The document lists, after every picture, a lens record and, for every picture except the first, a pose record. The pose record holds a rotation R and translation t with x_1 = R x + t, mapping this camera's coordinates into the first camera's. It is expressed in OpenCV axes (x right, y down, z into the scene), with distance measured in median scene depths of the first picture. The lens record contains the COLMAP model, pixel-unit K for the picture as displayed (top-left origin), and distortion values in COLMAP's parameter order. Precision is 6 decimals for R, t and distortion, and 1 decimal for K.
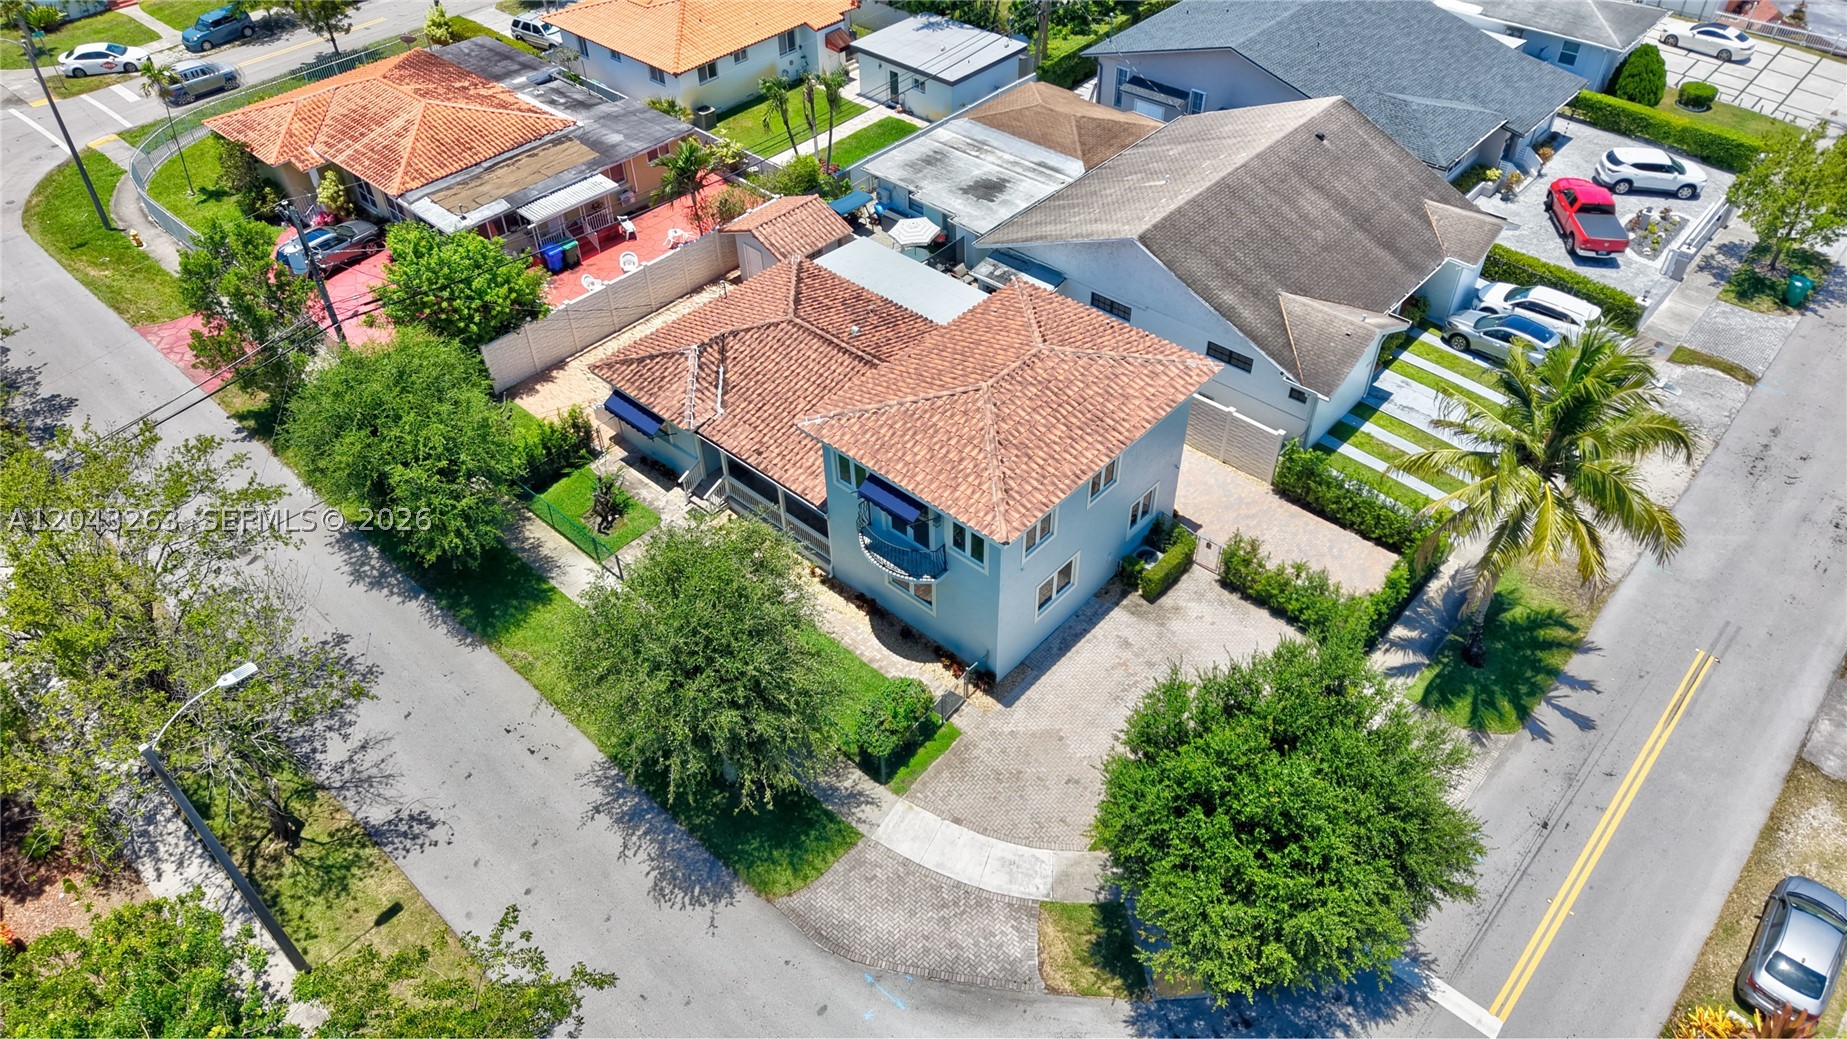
lens RADIAL K [[1225.1, 0, 923.5], [0, 1225.1, 519.5], [0, 0, 1]] dist [0.042338, -0.041251]
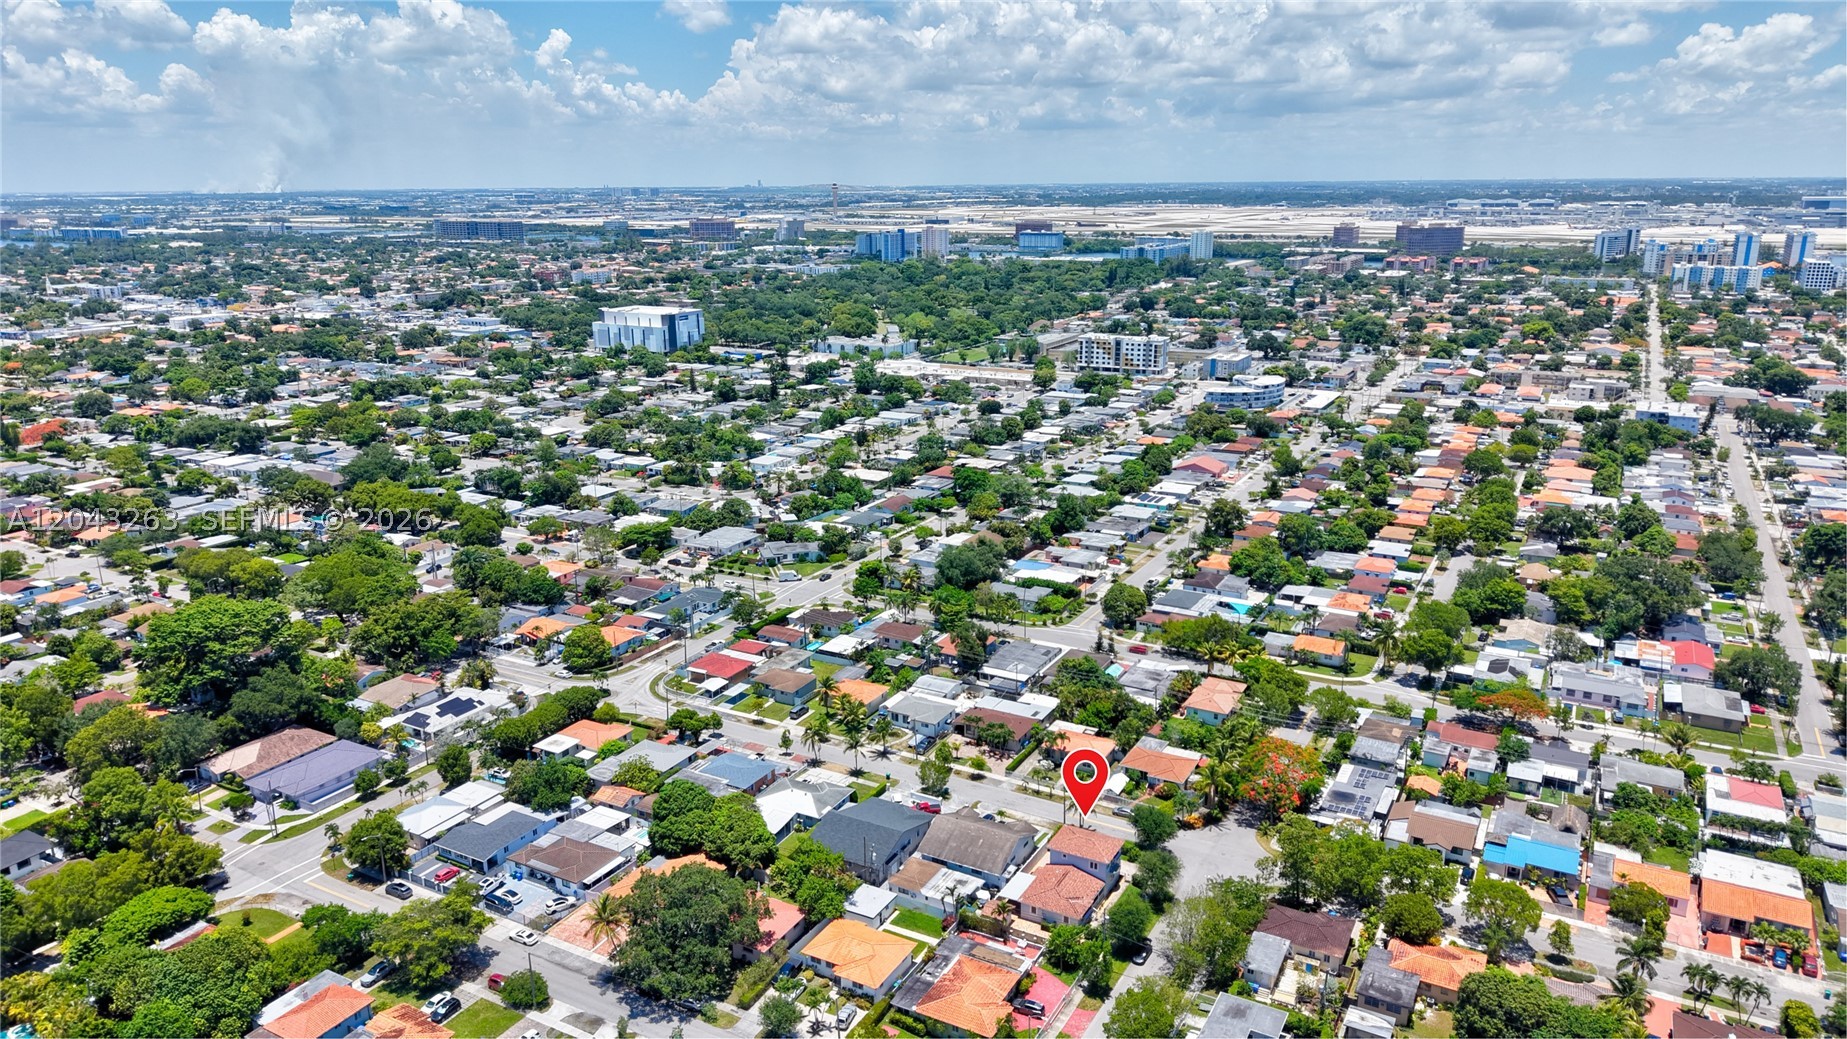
lens RADIAL K [[1225.1, 0, 923.5], [0, 1225.1, 519.5], [0, 0, 1]] dist [0.042338, -0.041251]
pose [[-0.231048, -0.243200, 0.942057, -3.390810], [0.664832, 0.667477, 0.335371, -2.509857], [-0.710363, 0.703796, 0.007468, 0.351629]]
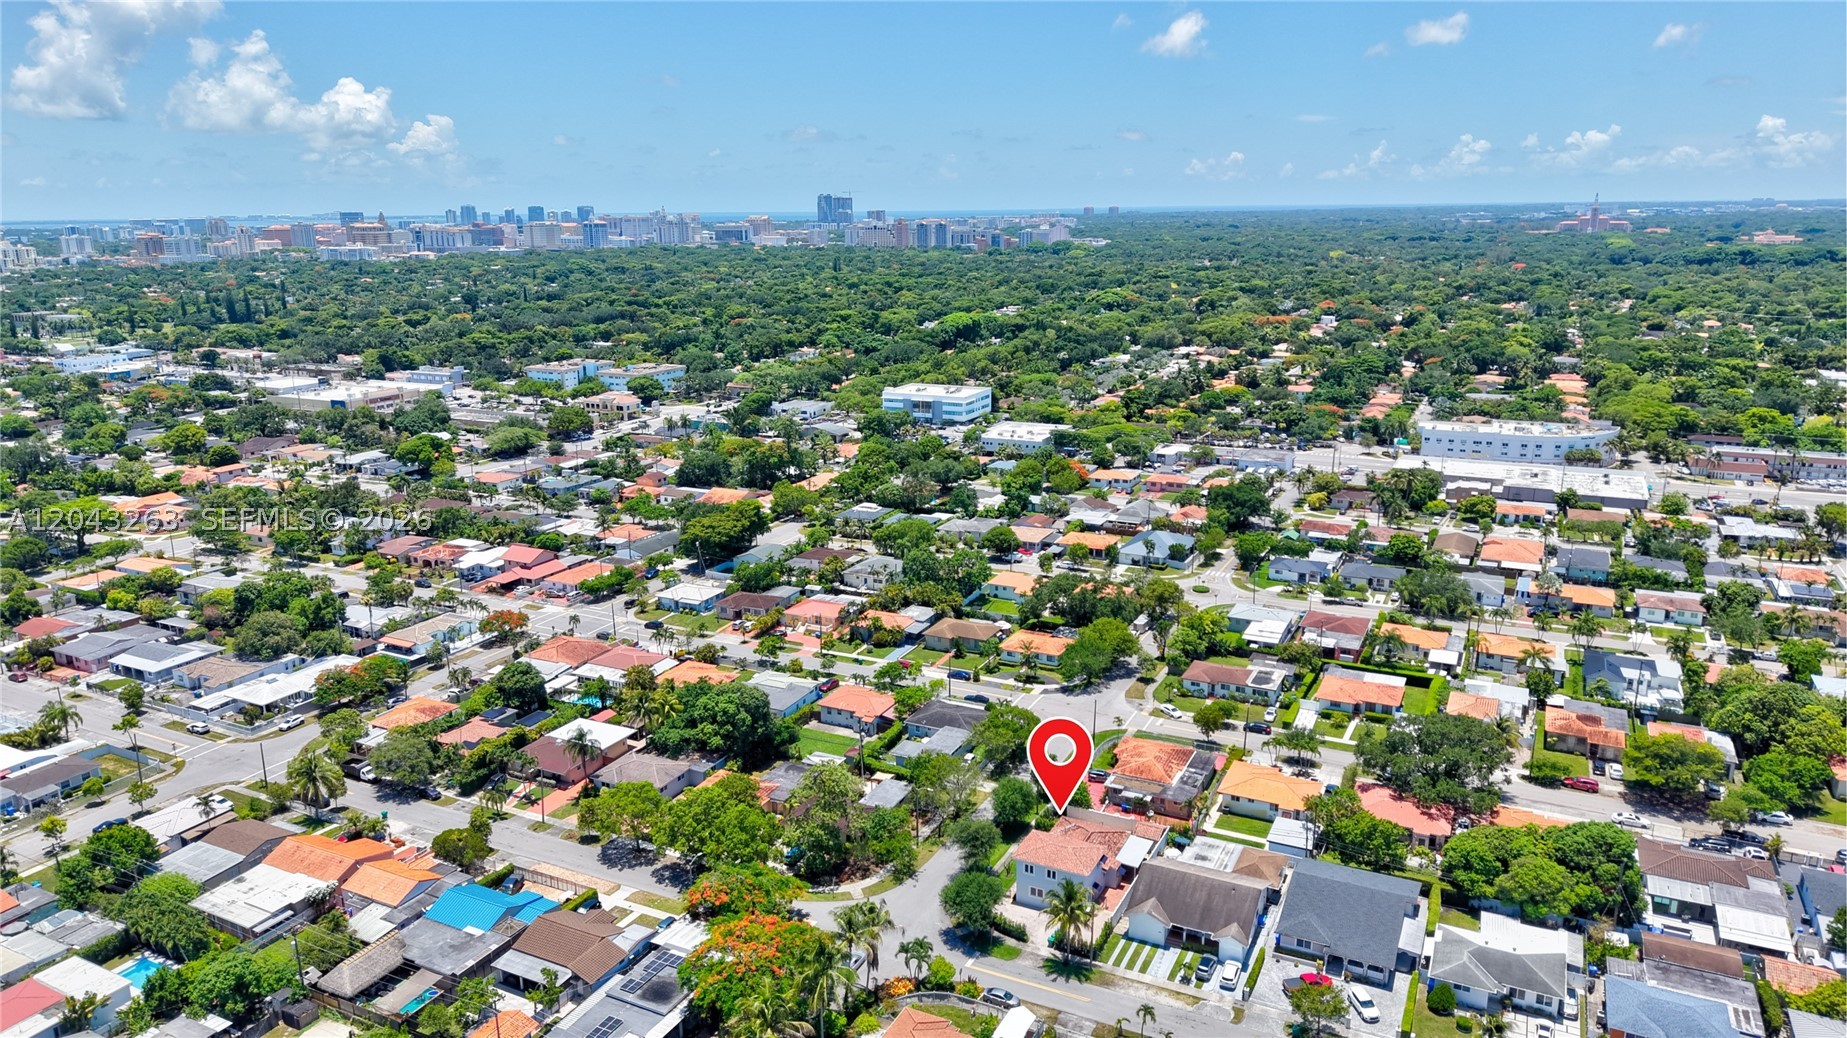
lens RADIAL K [[1224.1, 0, 912.7], [0, 1224.1, 532.8], [0, 0, 1]] dist [0.034041, -0.037109]
pose [[0.262964, 0.264589, -0.927816, 2.805738], [-0.646585, 0.762081, 0.034069, -0.592609], [0.716085, 0.590953, 0.371478, -1.274221]]
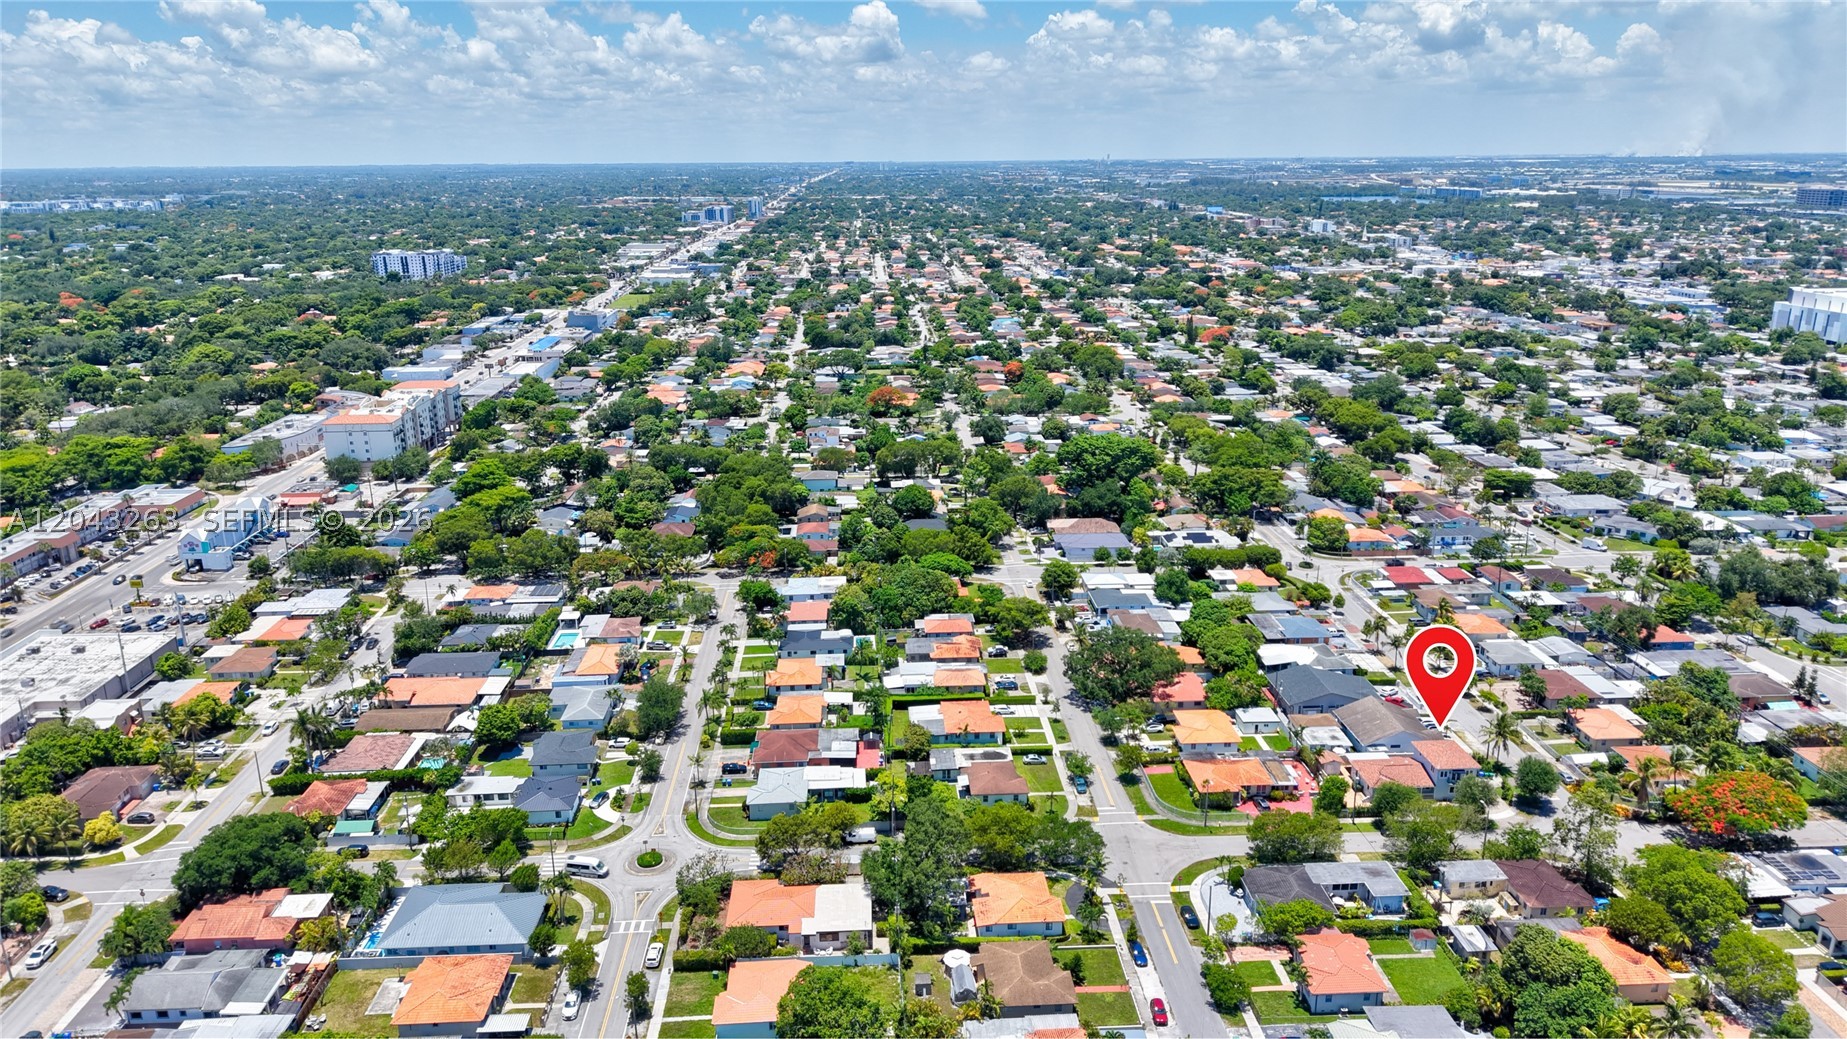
lens RADIAL K [[1230.5, 0, 891.4], [0, 1230.5, 516.5], [0, 0, 1]] dist [0.001541, -0.003173]
pose [[0.719464, -0.190169, 0.667988, -4.261659], [0.470897, 0.840528, -0.267897, -0.557084], [-0.510516, 0.507296, 0.694280, -1.784228]]
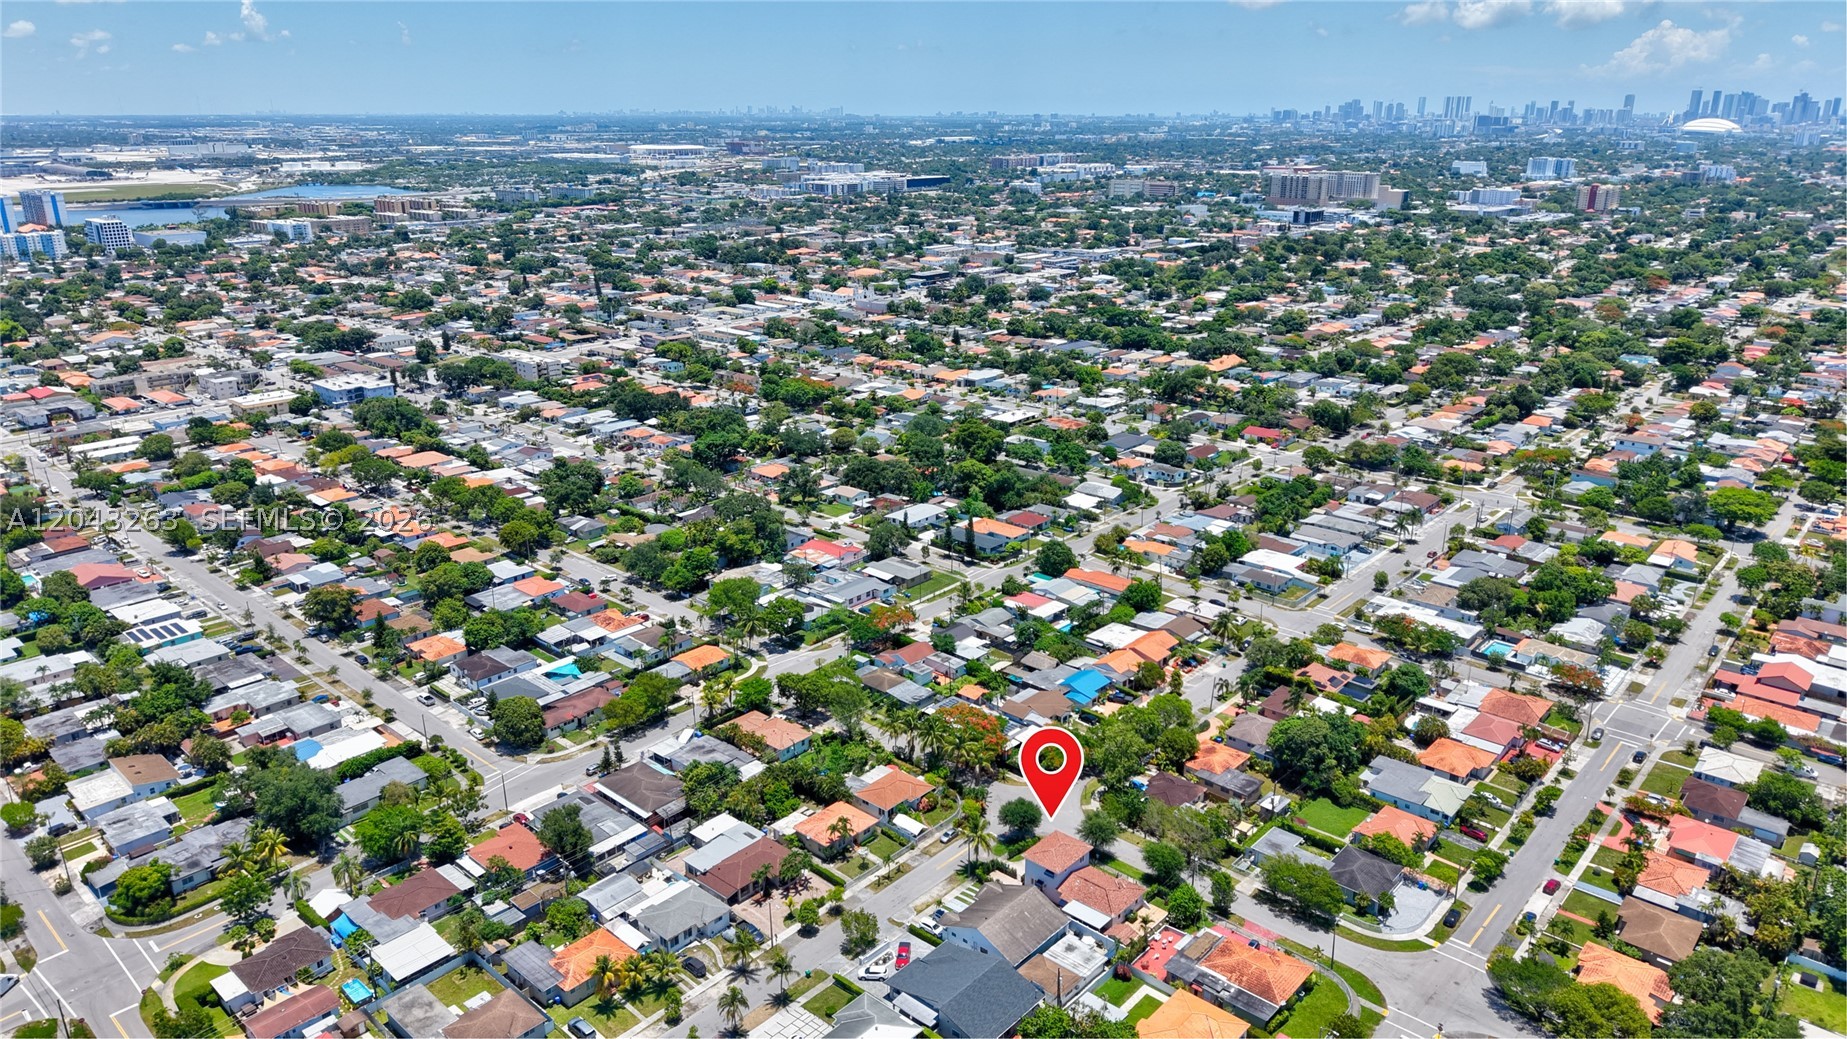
lens RADIAL K [[1224.1, 0, 912.7], [0, 1224.1, 533.3], [0, 0, 1]] dist [0.034041, -0.037109]
pose [[-0.999813, 0.019282, -0.001737, 0.568296], [0.007571, 0.471988, 0.881572, -4.527271], [0.017819, 0.881394, -0.472046, 1.828493]]
